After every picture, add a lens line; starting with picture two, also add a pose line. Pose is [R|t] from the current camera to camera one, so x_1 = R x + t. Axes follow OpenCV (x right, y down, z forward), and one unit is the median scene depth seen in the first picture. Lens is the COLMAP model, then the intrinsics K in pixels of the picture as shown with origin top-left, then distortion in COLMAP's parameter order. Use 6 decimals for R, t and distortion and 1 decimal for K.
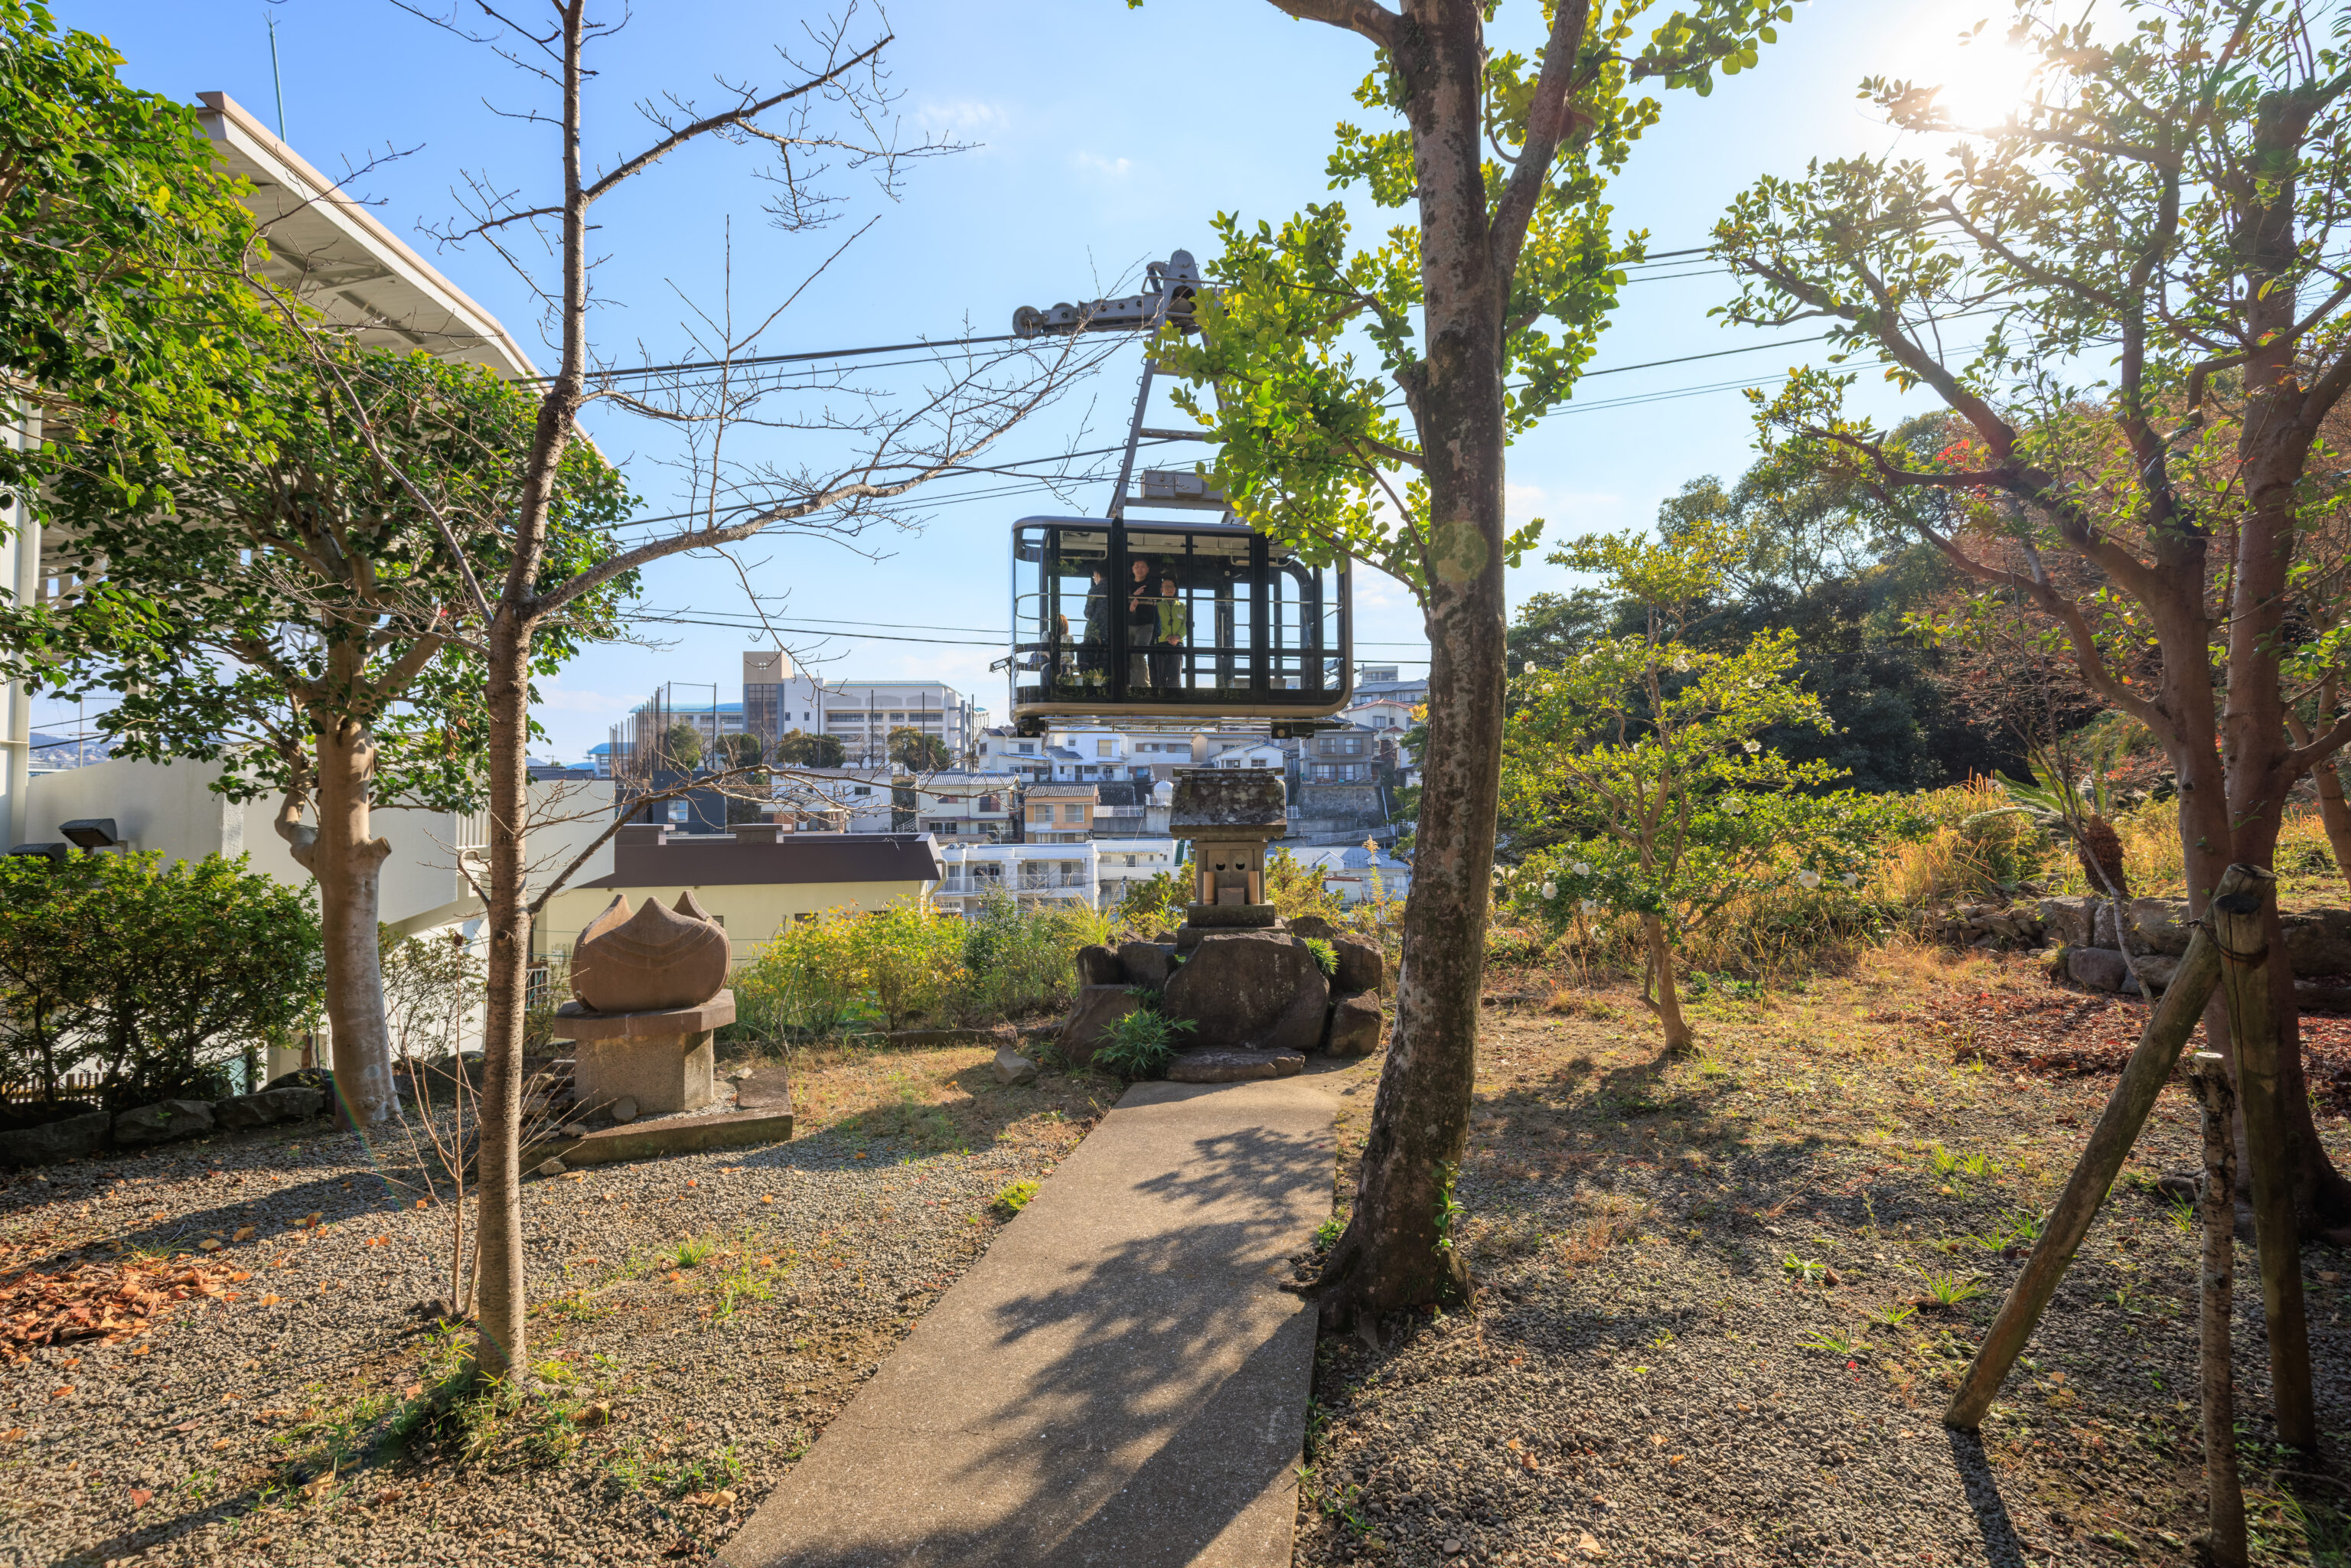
lens RADIAL K [[1048.5, 0, 1175.5], [0, 1048.5, 784.0], [0, 0, 1]] dist [0.000969, -0.000058]
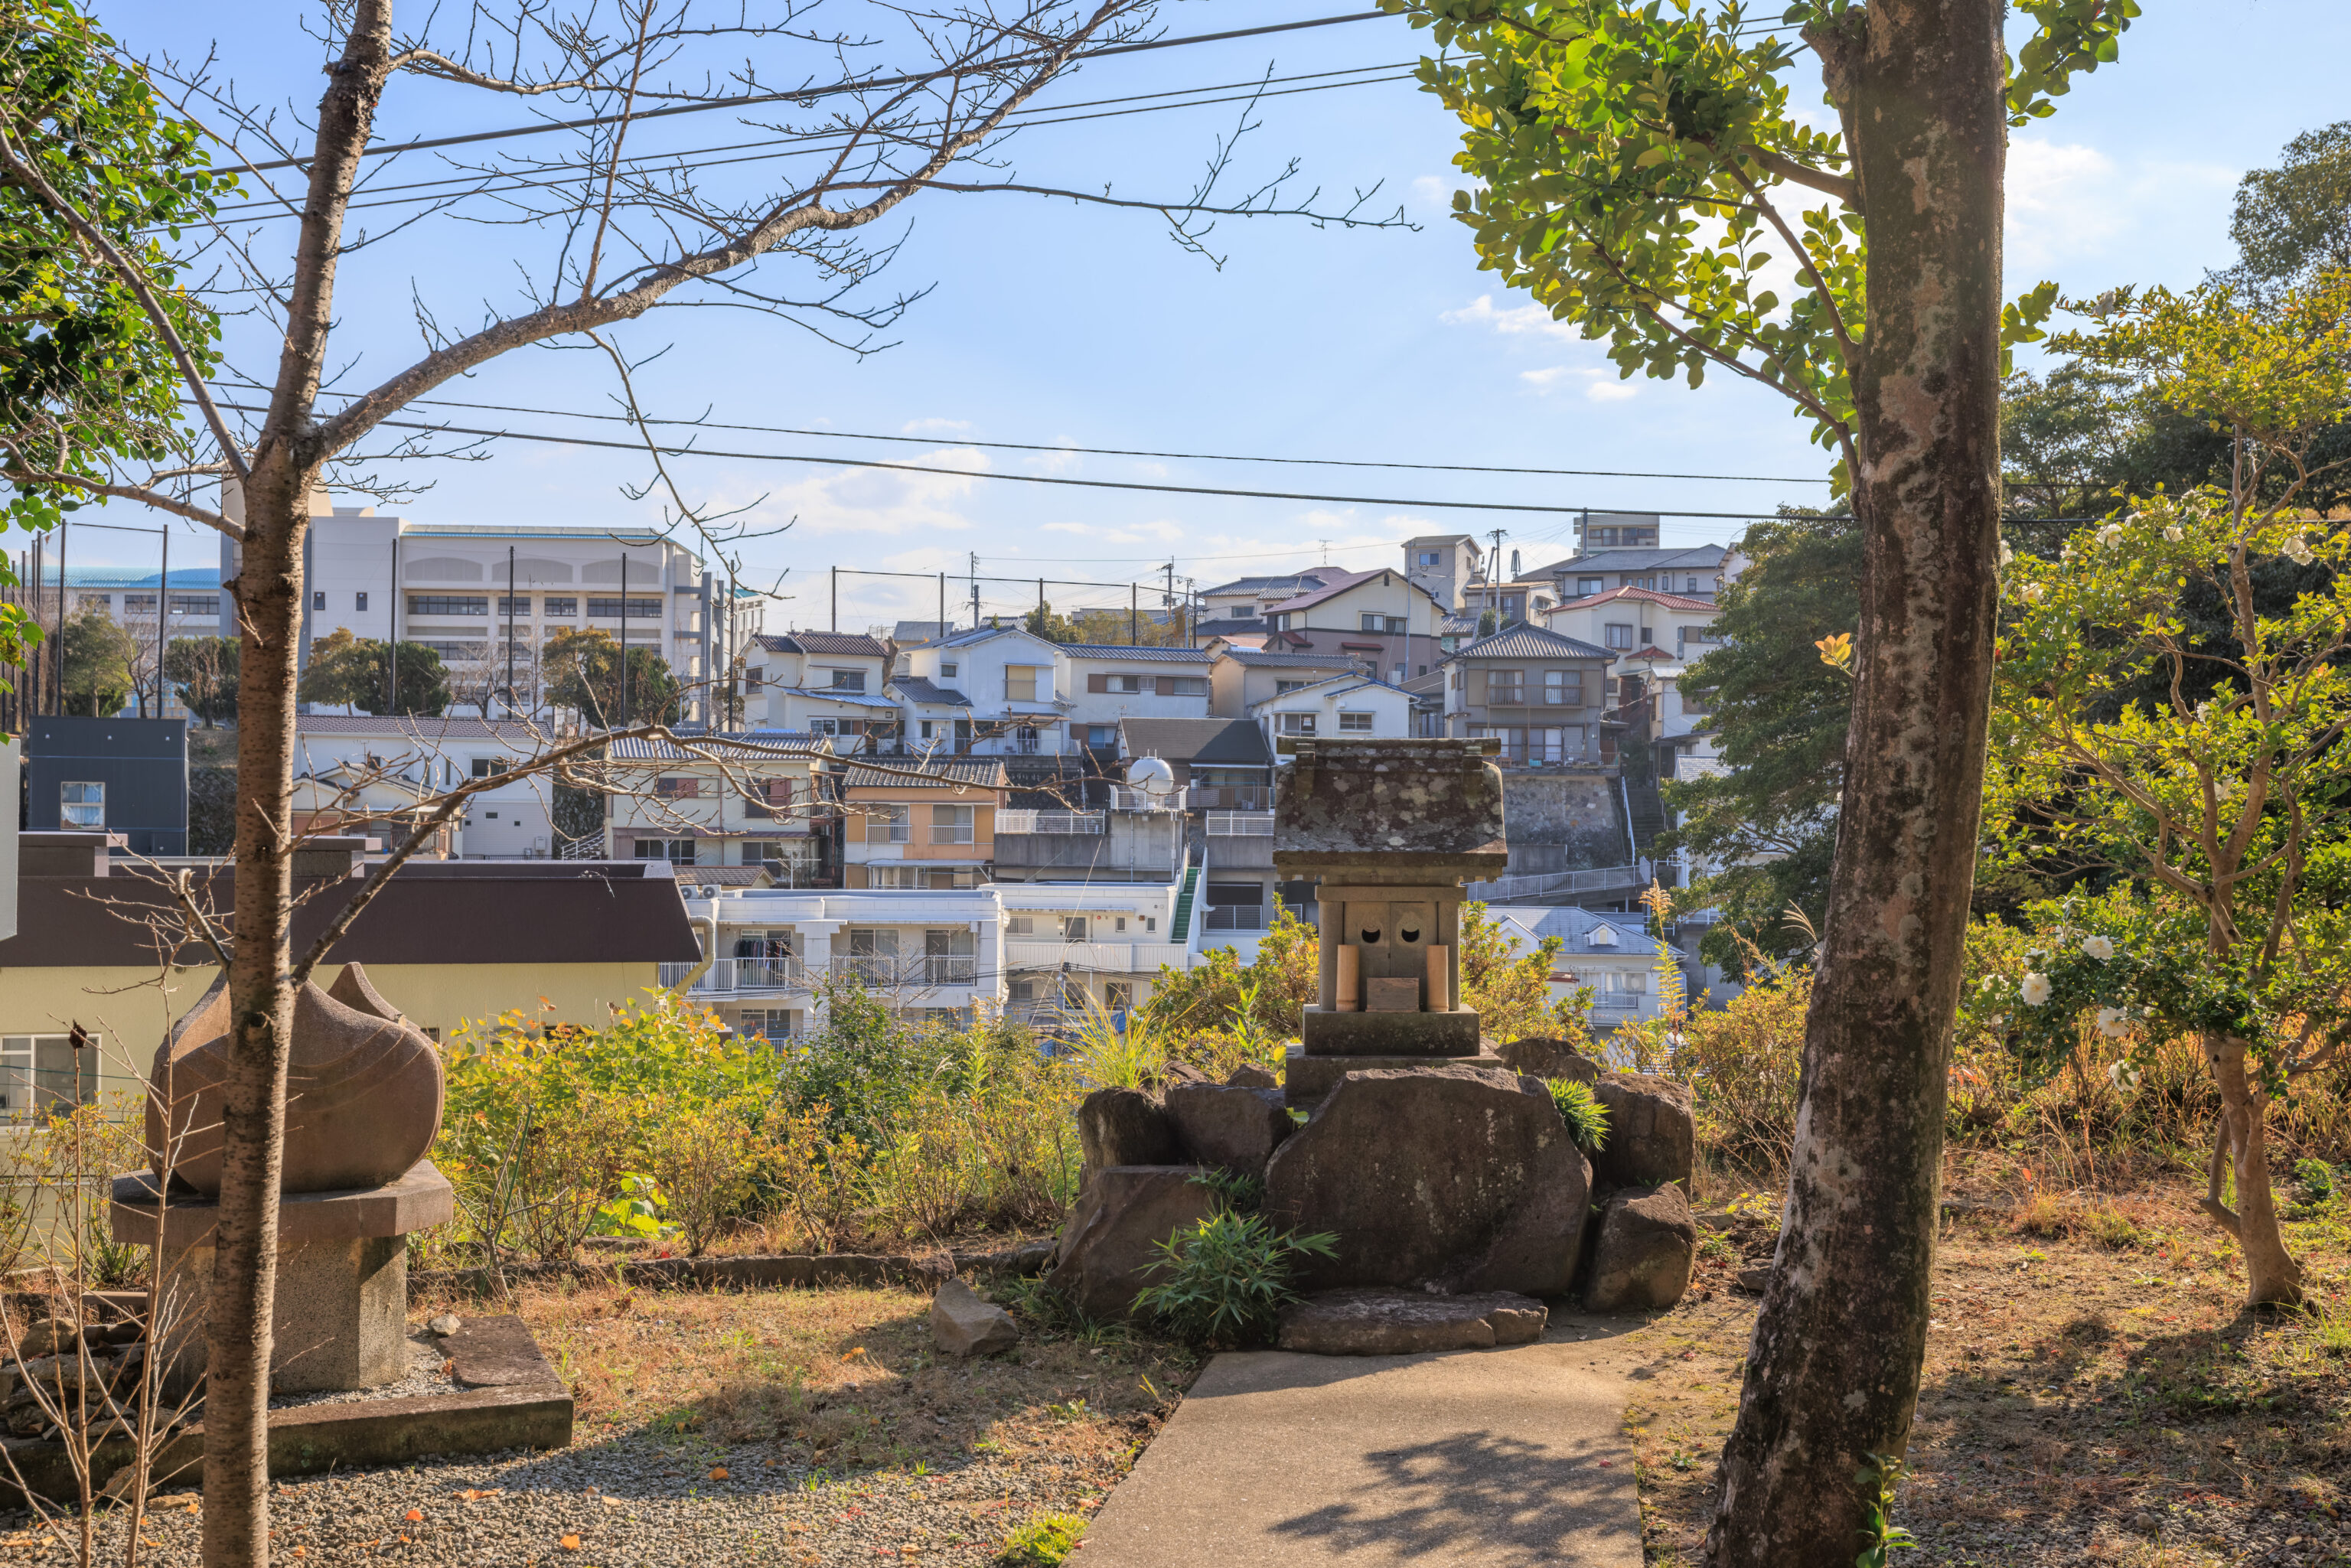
lens RADIAL K [[2346.3, 0, 1175.5], [0, 2346.3, 784.0], [0, 0, 1]] dist [-0.008966, 0.011860]
pose [[0.999742, 0.016602, 0.015494, -0.074296], [-0.016740, 0.999821, 0.008808, -0.001483], [-0.015345, -0.009065, 0.999841, -0.124457]]
